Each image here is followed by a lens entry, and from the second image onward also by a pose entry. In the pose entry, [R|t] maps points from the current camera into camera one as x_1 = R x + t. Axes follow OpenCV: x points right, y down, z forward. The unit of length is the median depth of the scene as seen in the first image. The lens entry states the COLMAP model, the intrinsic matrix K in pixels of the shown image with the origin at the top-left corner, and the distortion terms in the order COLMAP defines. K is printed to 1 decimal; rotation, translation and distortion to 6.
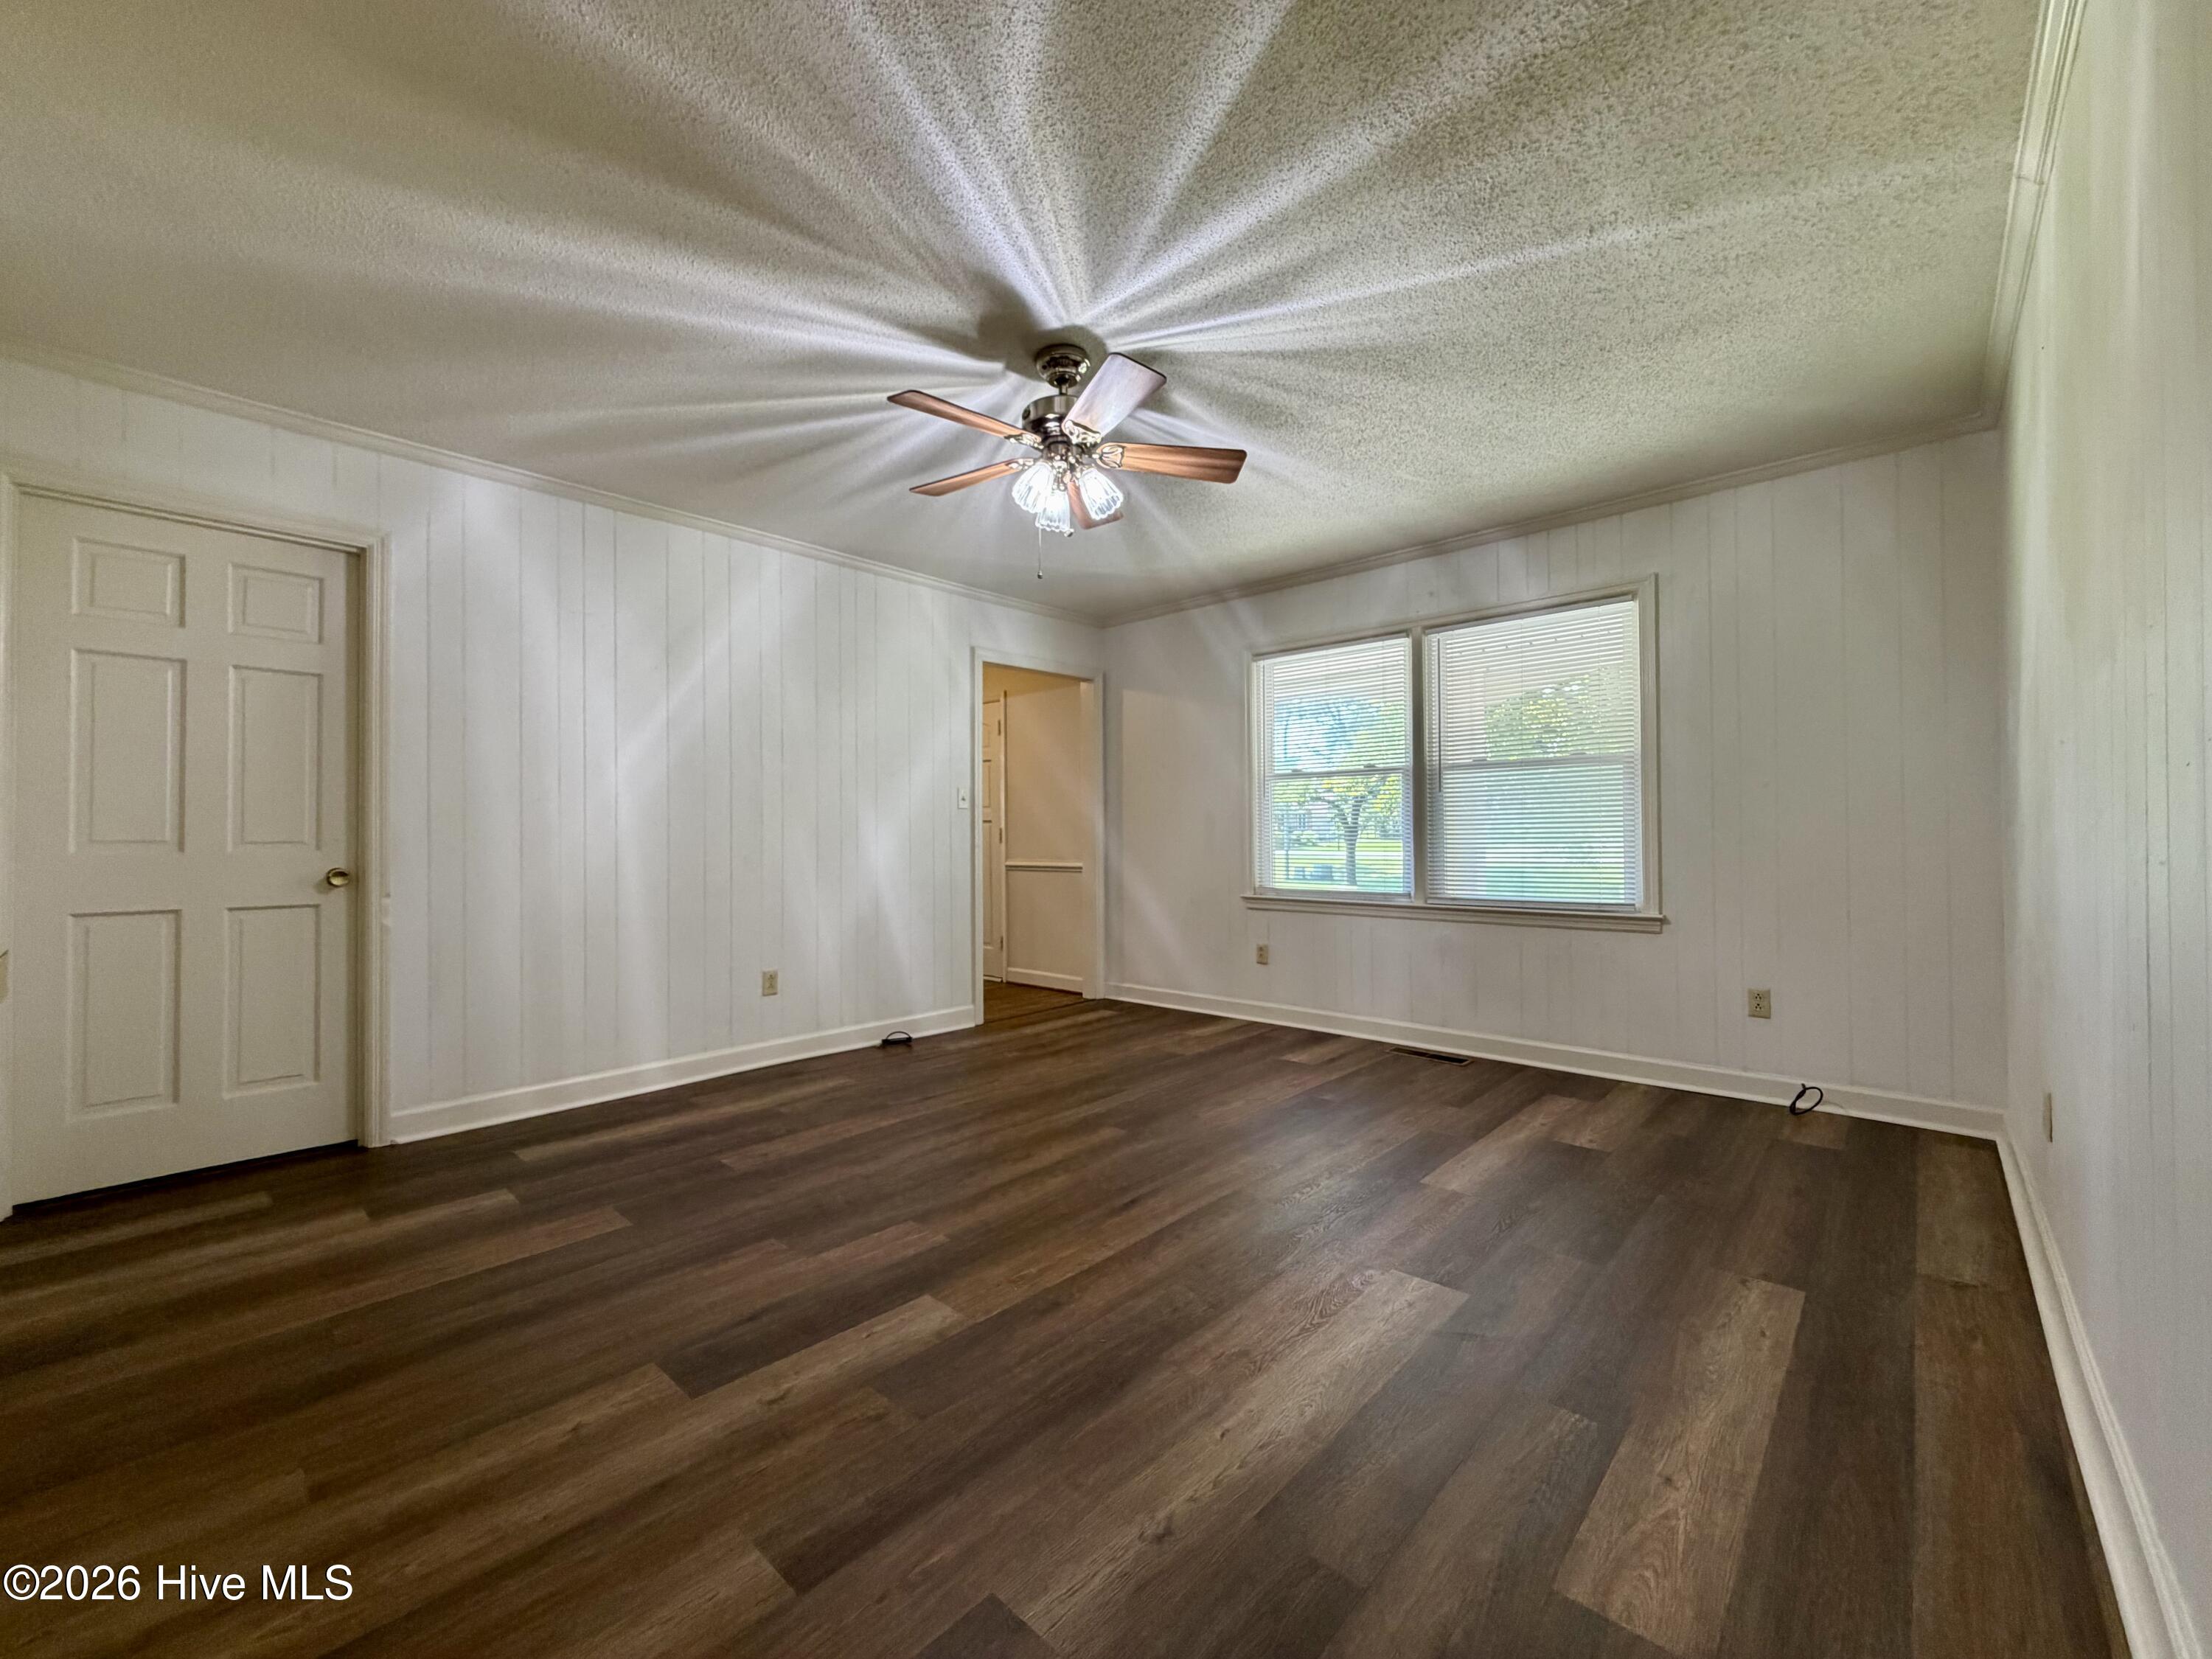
lens RADIAL K [[883.2, 0, 1100.0], [0, 883.2, 827.0], [0, 0, 1]] dist [-0.001236, -0.000435]
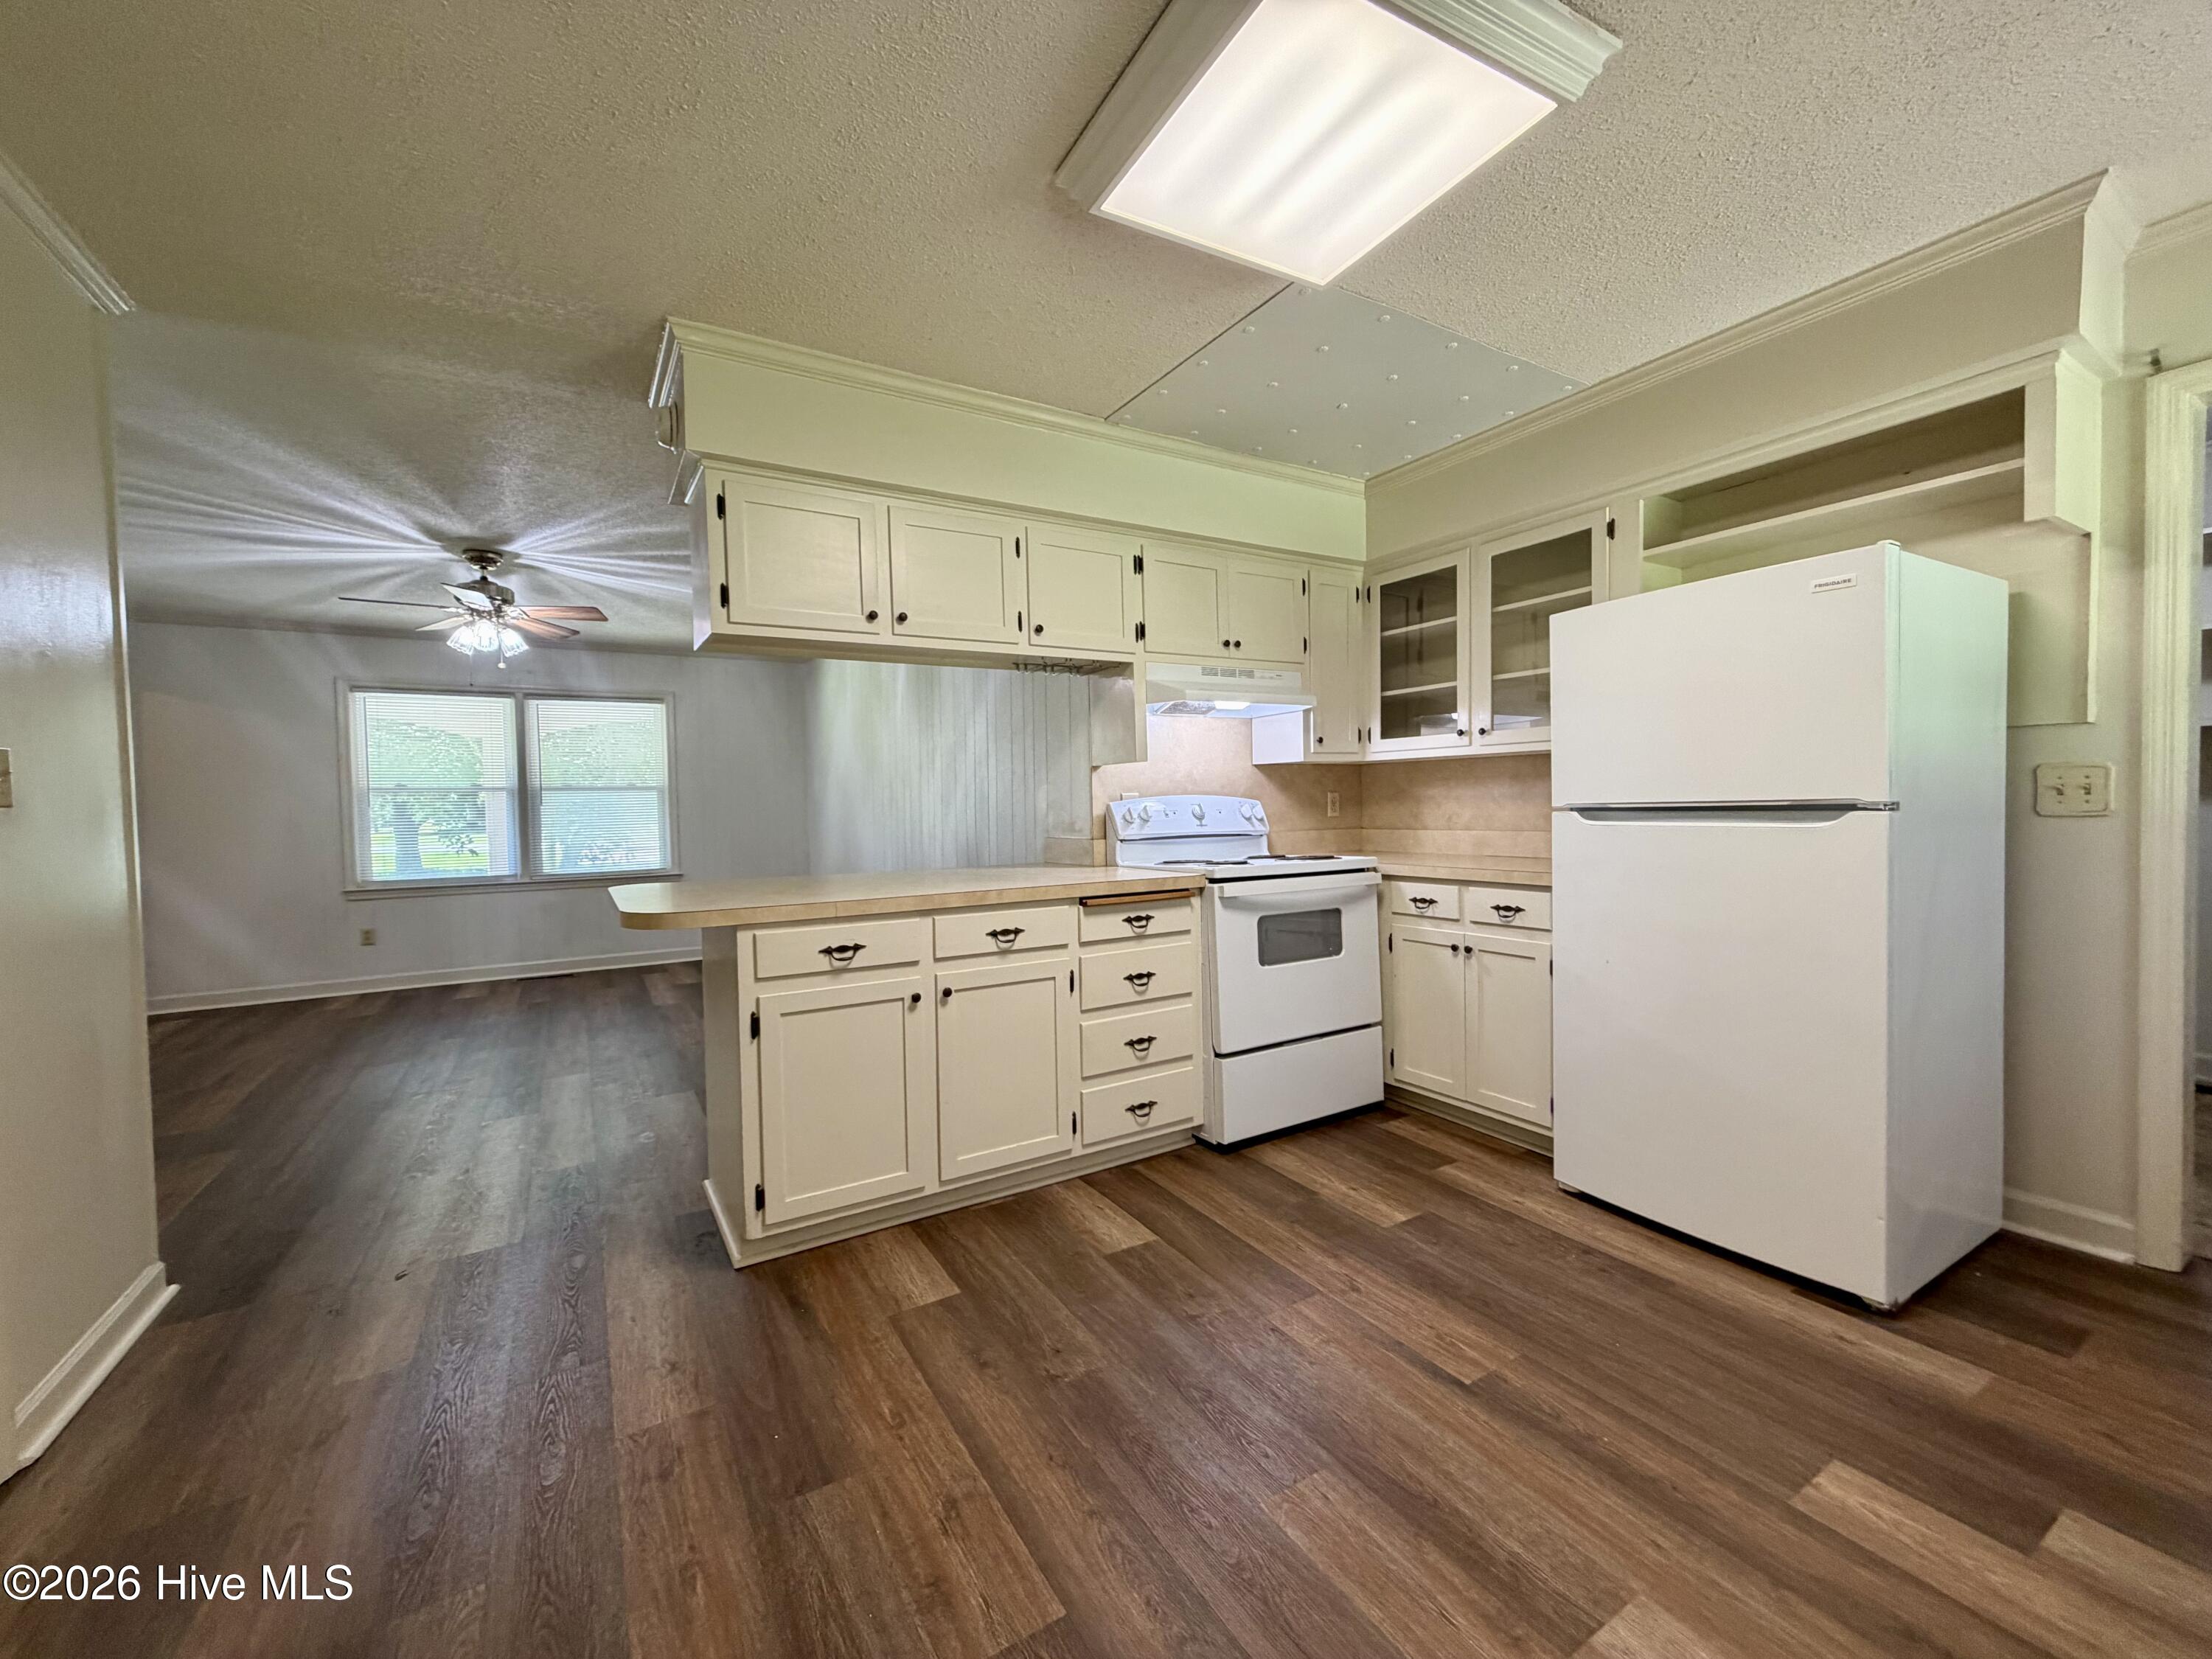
lens RADIAL K [[883.2, 0, 1100.0], [0, 883.2, 827.0], [0, 0, 1]] dist [-0.001236, -0.000435]
pose [[0.283224, -0.026462, 0.958689, -1.089489], [0.011050, 0.999643, 0.024328, -0.038323], [-0.958990, 0.003703, 0.283415, -0.477361]]
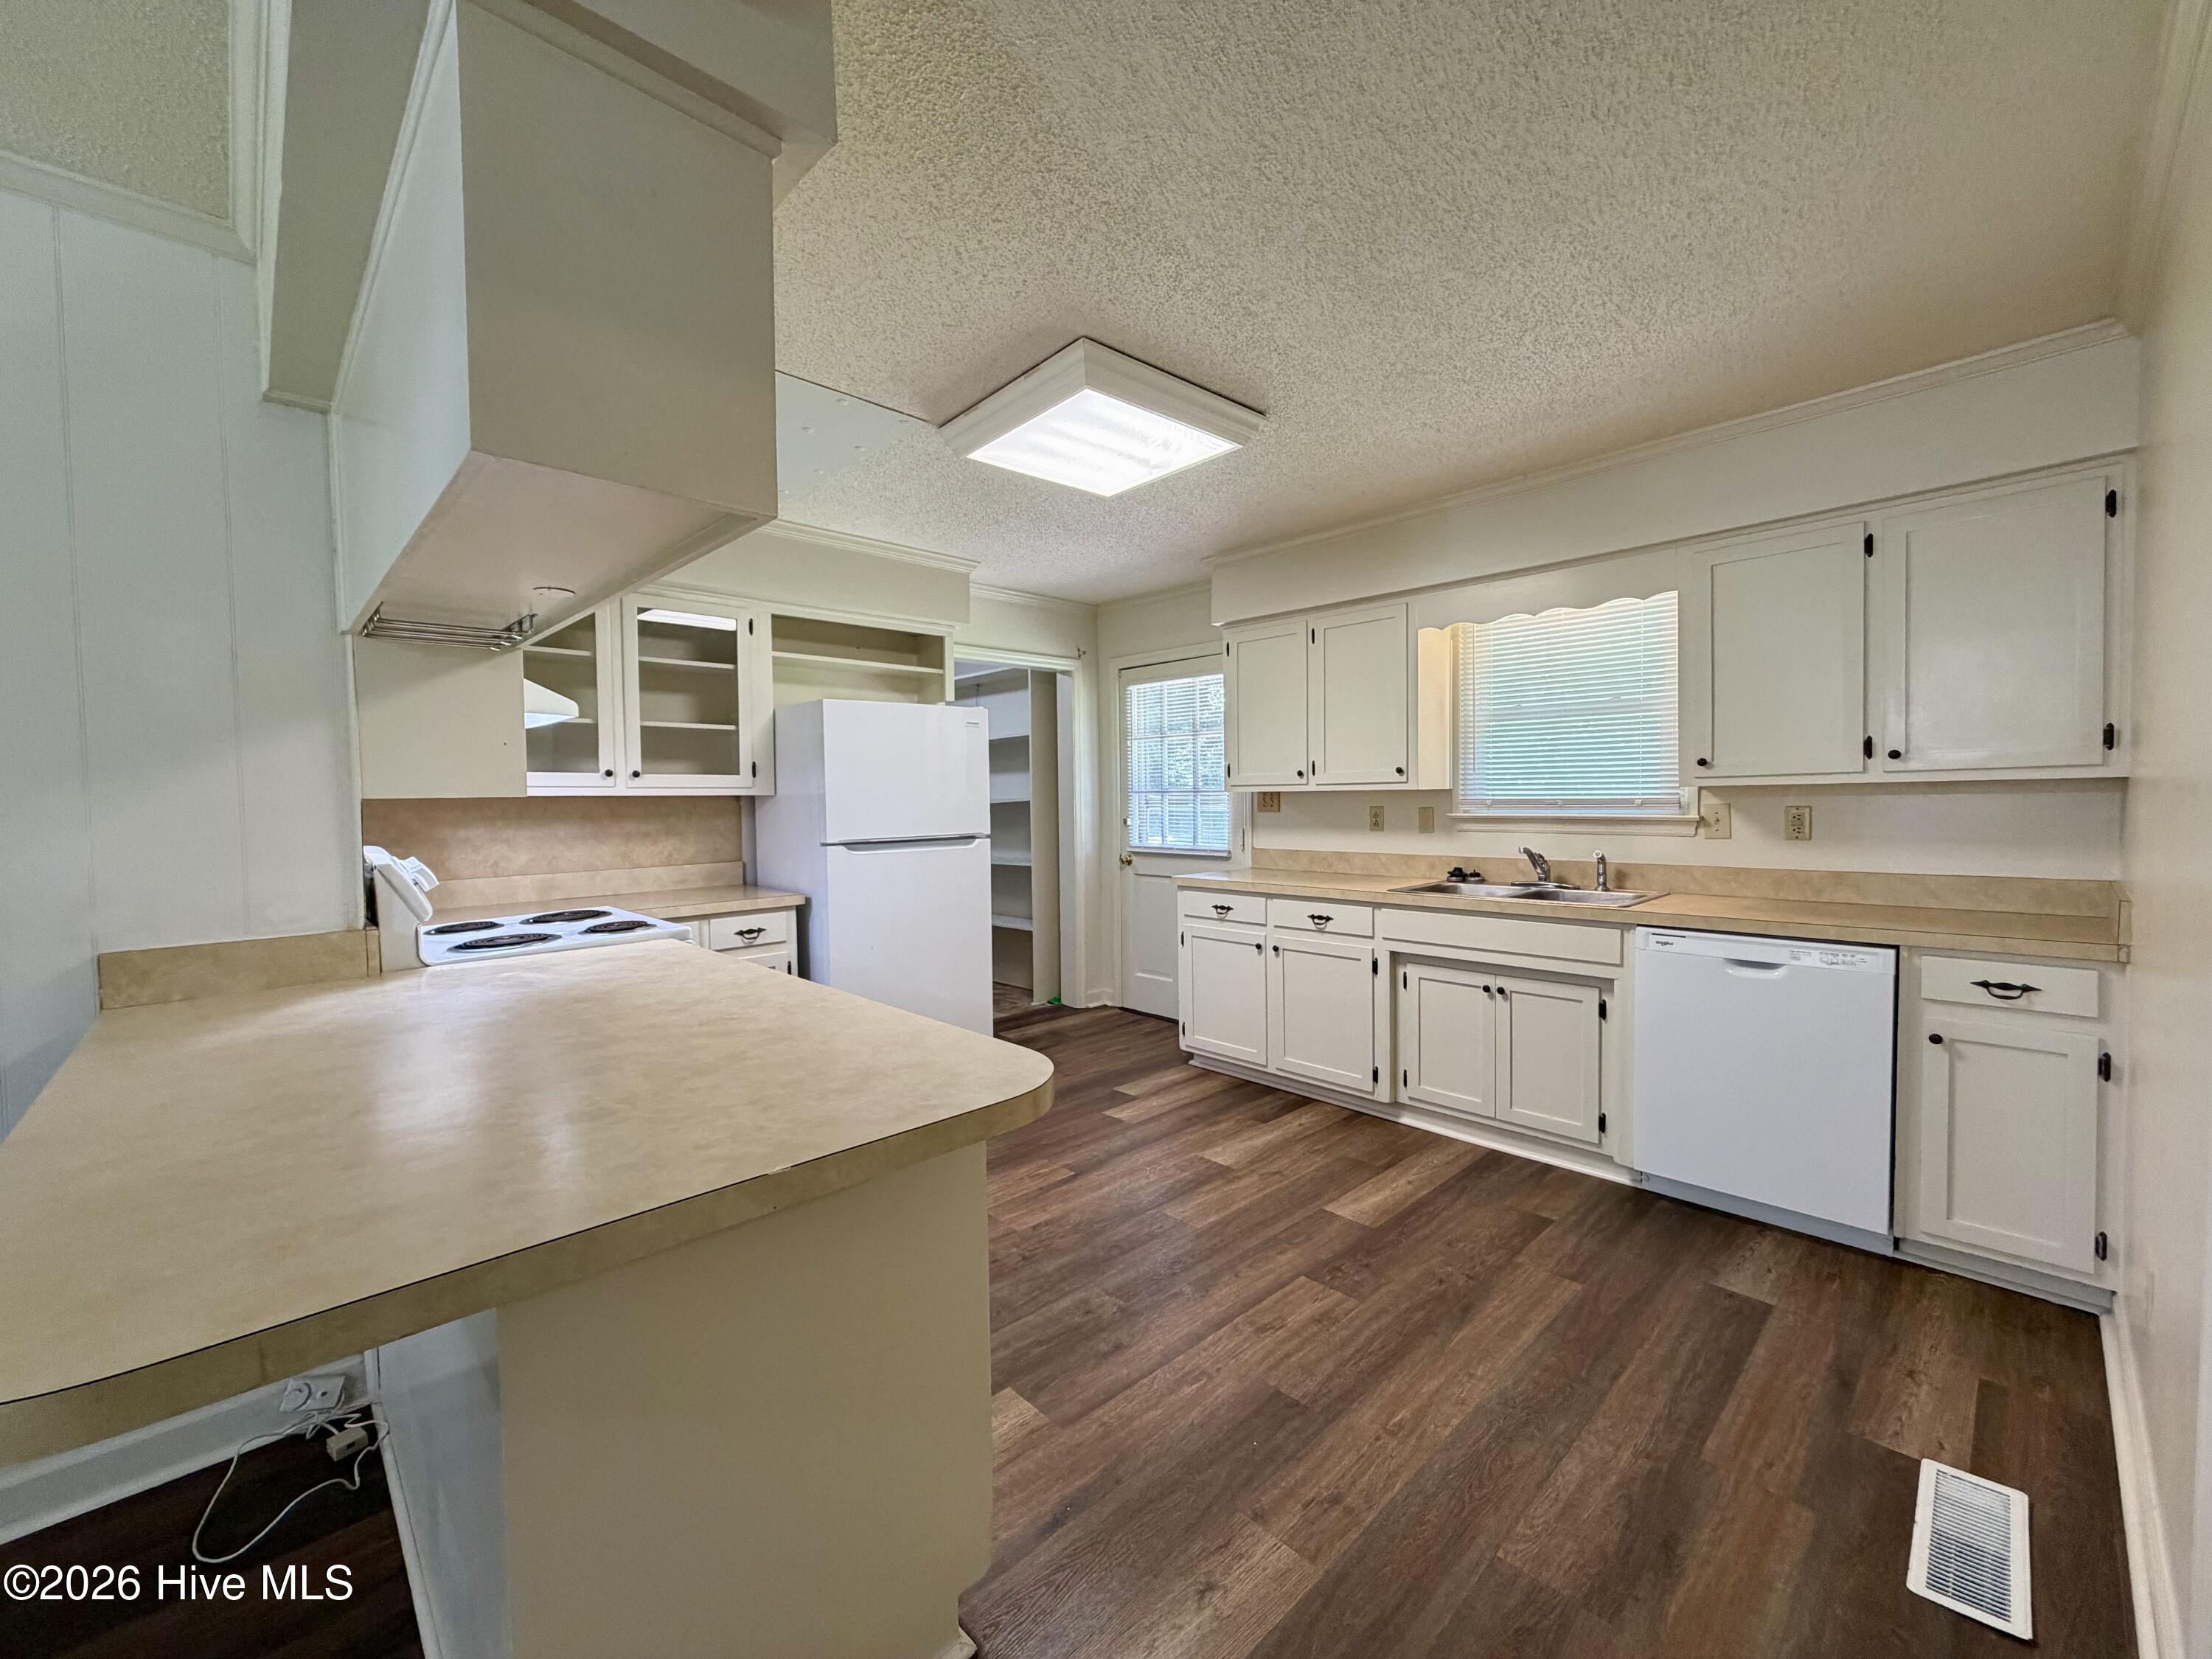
lens RADIAL K [[881.7, 0, 1101.4], [0, 881.7, 830.6], [0, 0, 1]] dist [0.000577, 0.000126]
pose [[-0.997719, 0.014393, 0.065946, -0.595860], [0.016401, 0.999415, 0.030011, -0.074888], [-0.065475, 0.031025, -0.997372, 0.411916]]
